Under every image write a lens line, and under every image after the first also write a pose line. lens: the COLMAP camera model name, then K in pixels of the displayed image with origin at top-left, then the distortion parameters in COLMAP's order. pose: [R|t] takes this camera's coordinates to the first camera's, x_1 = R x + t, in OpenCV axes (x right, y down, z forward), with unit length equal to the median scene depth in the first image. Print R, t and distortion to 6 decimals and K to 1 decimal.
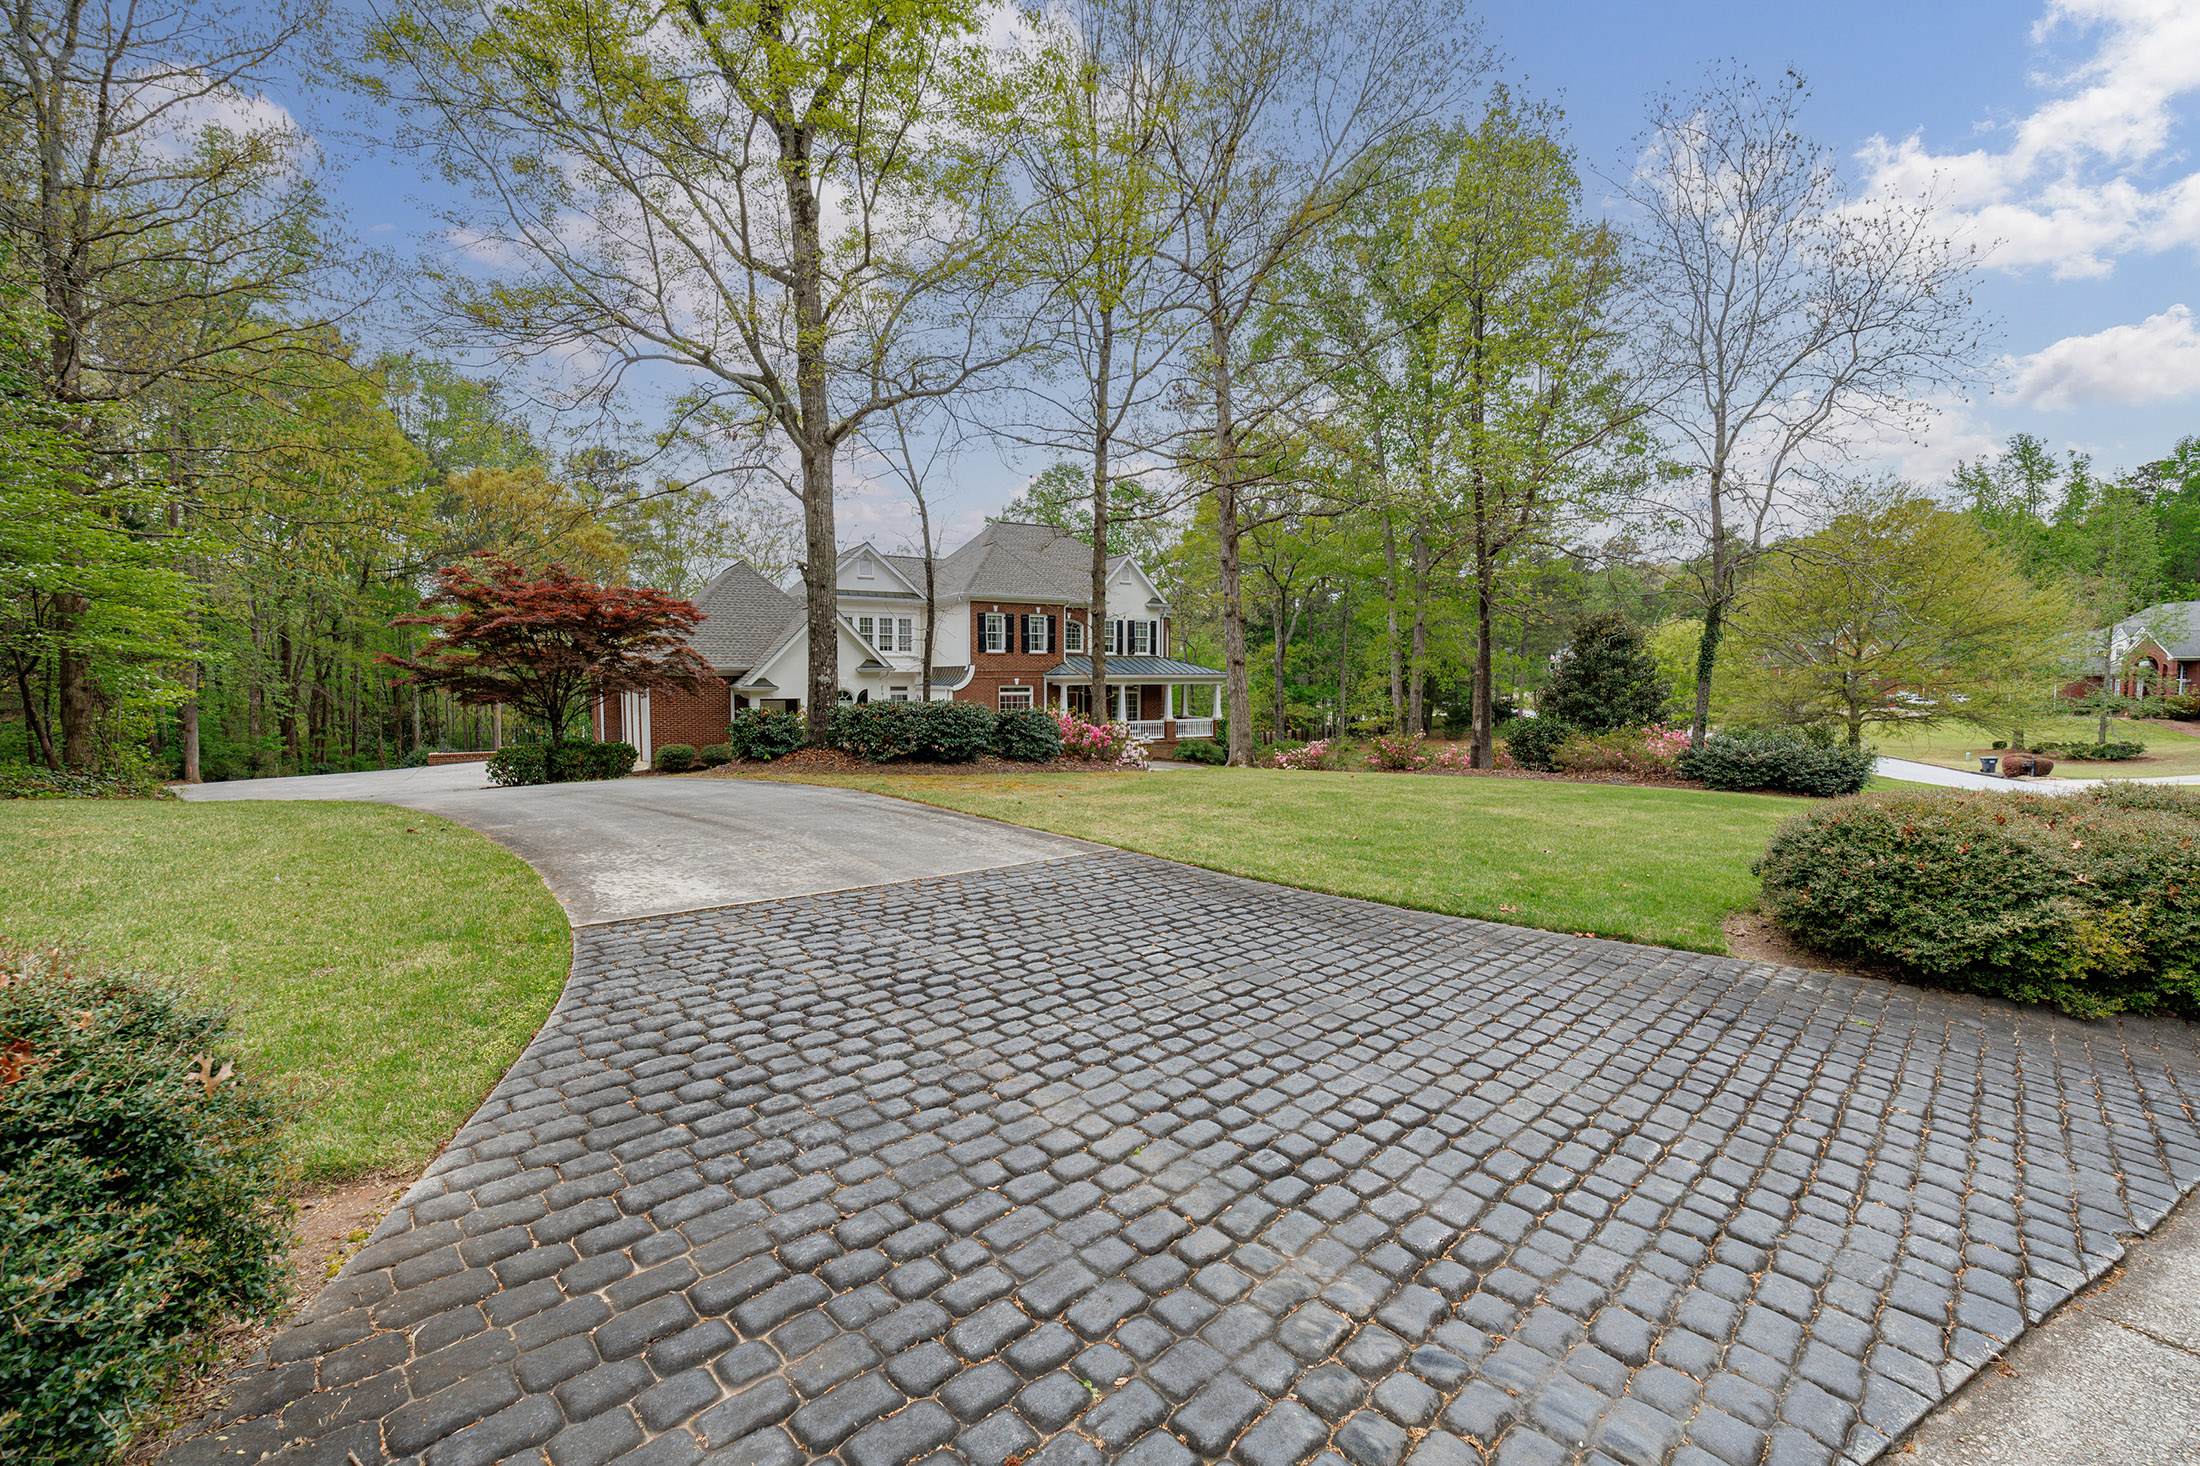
lens RADIAL K [[938.8, 0, 1100.0], [0, 938.8, 733.0], [0, 0, 1]] dist [0.003949, -0.003653]
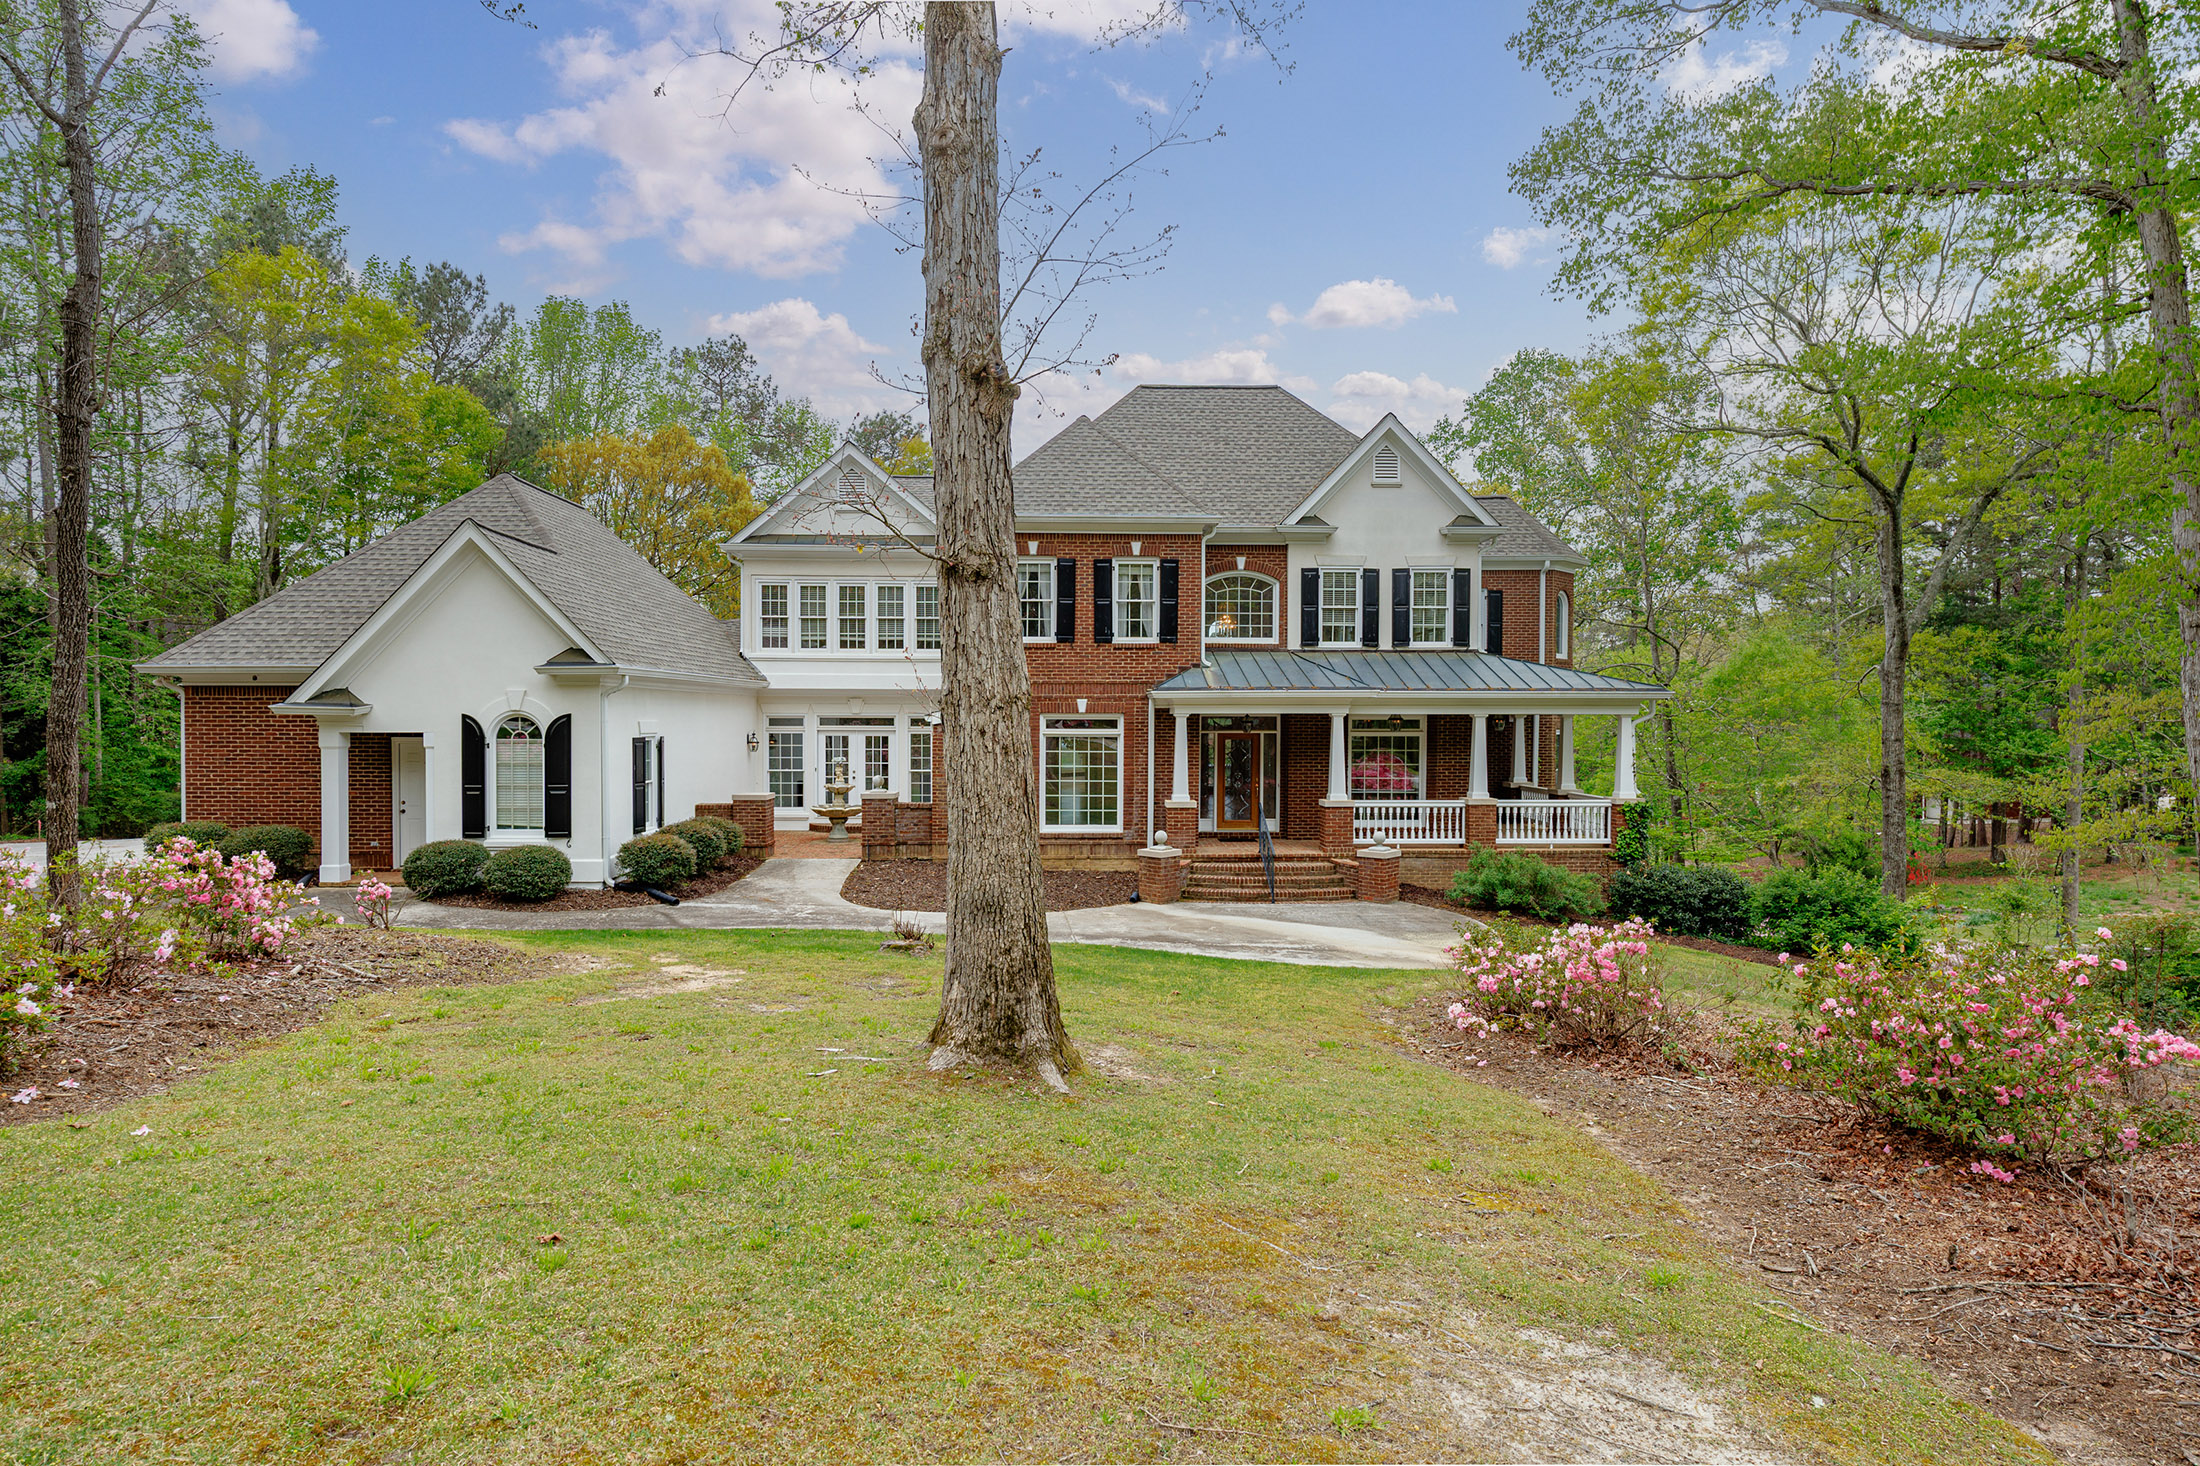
lens RADIAL K [[1200.3, 0, 1101.3], [0, 1200.3, 762.4], [0, 0, 1]] dist [0.002978, -0.000025]
pose [[0.875853, 0.017679, -0.482254, 0.333247], [-0.031447, 0.999296, -0.020481, -0.025893], [0.481553, 0.033104, 0.875792, 0.816057]]
